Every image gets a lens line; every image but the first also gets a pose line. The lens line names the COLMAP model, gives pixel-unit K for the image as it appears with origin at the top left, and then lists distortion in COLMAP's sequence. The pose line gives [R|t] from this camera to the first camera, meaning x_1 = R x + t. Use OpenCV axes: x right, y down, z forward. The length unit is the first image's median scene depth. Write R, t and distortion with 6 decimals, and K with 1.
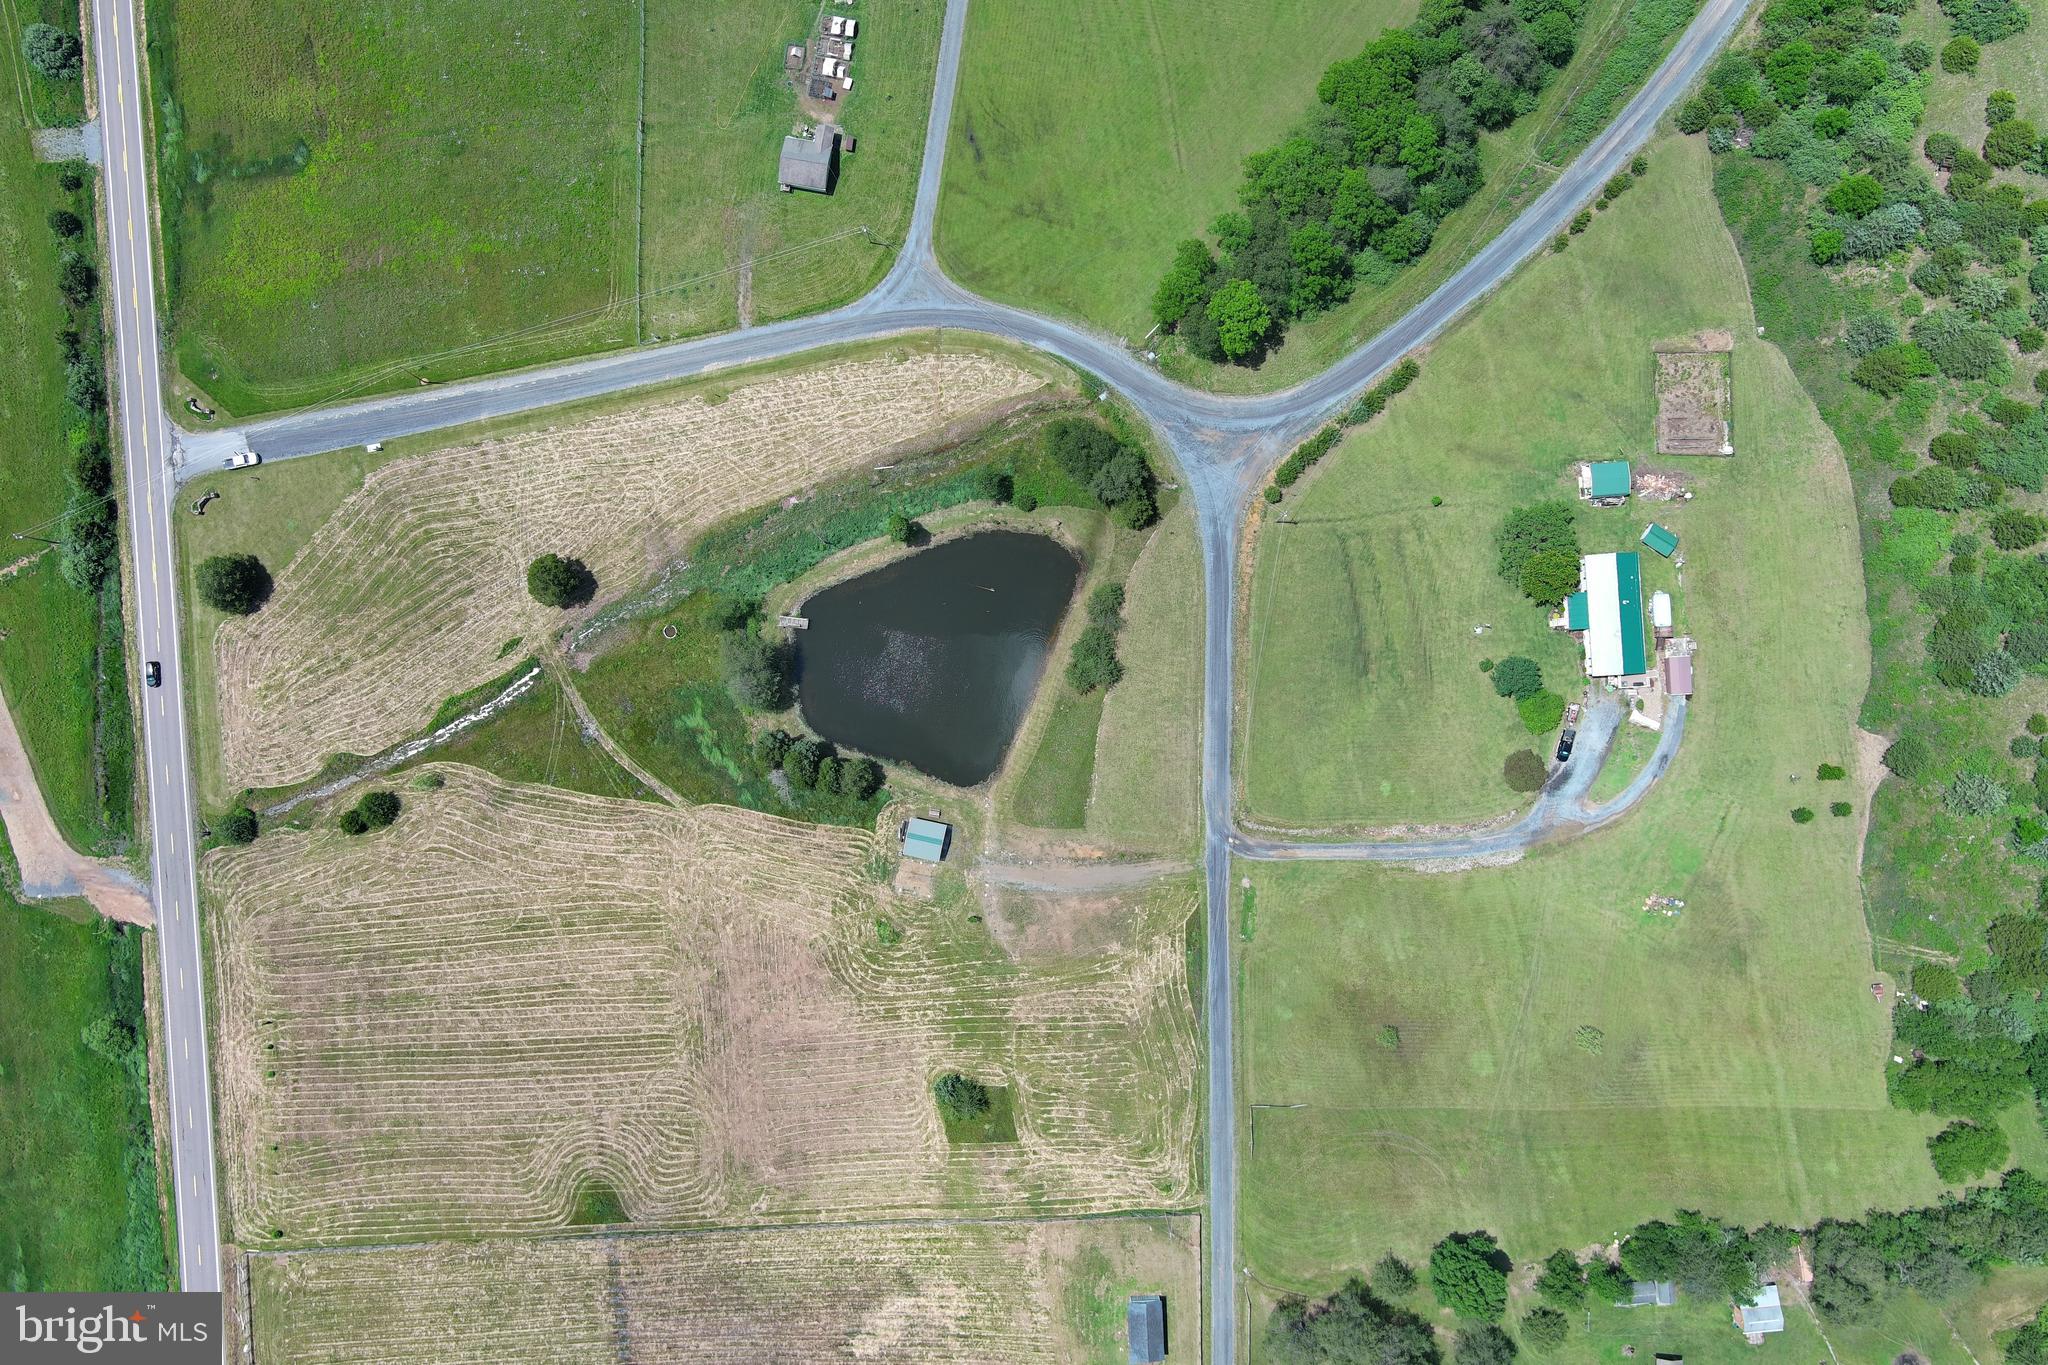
lens RADIAL K [[1591.3, 0, 1024.0], [0, 1591.3, 682.5], [0, 0, 1]] dist [0.005063, 0.008131]
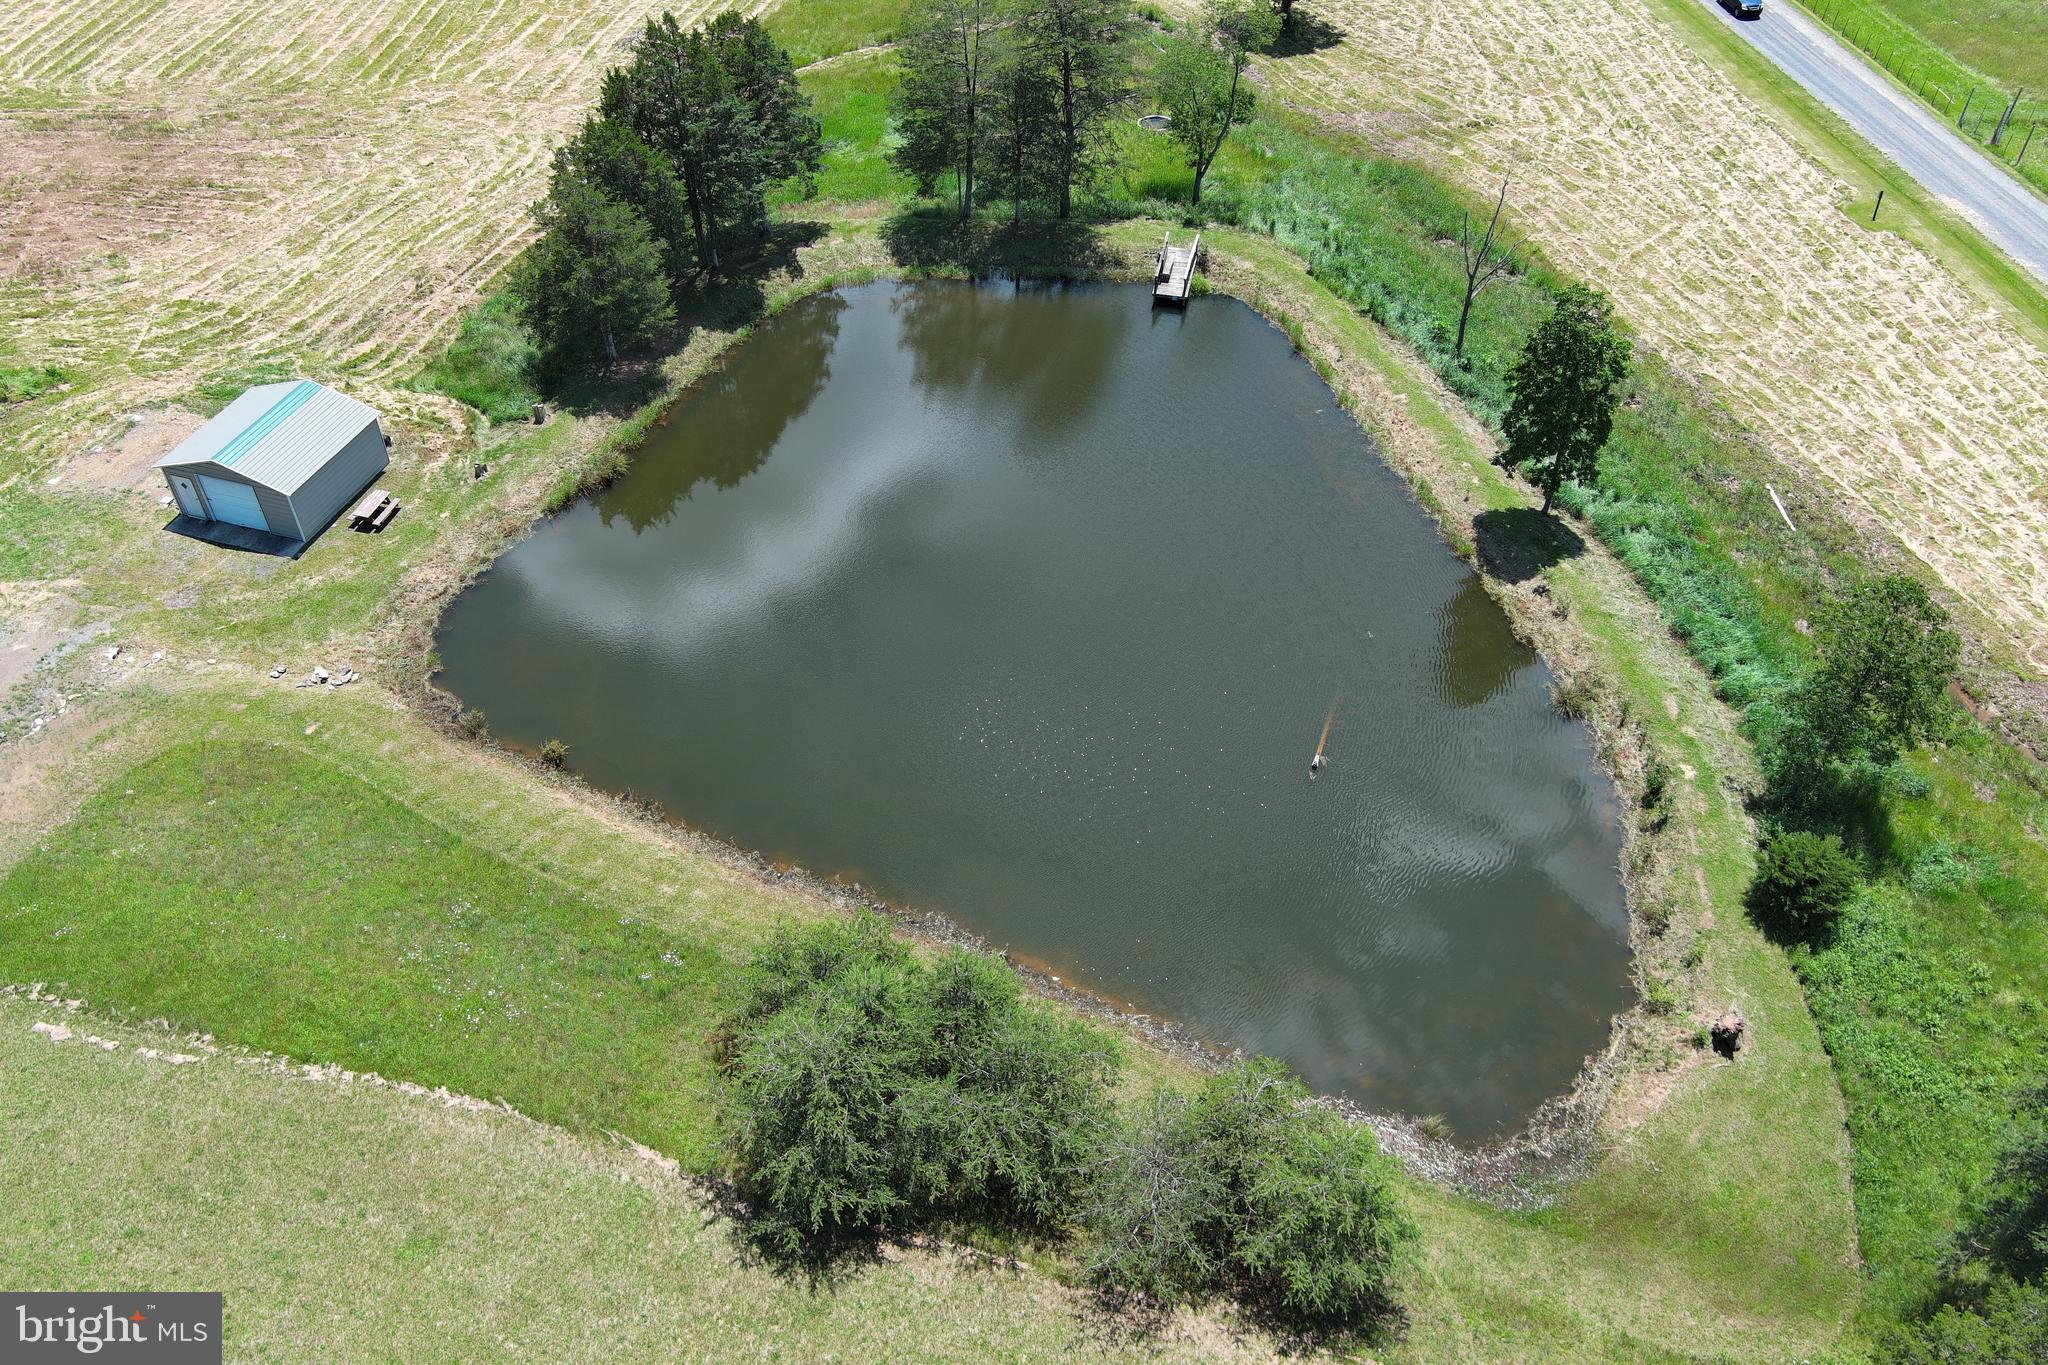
lens RADIAL K [[1591.3, 0, 1024.0], [0, 1591.3, 682.5], [0, 0, 1]] dist [0.005063, 0.008131]
pose [[-0.086008, 0.674368, -0.733370, 0.129938], [-0.996241, -0.050600, 0.070308, -0.034318], [0.010305, 0.736660, 0.676185, 0.857803]]
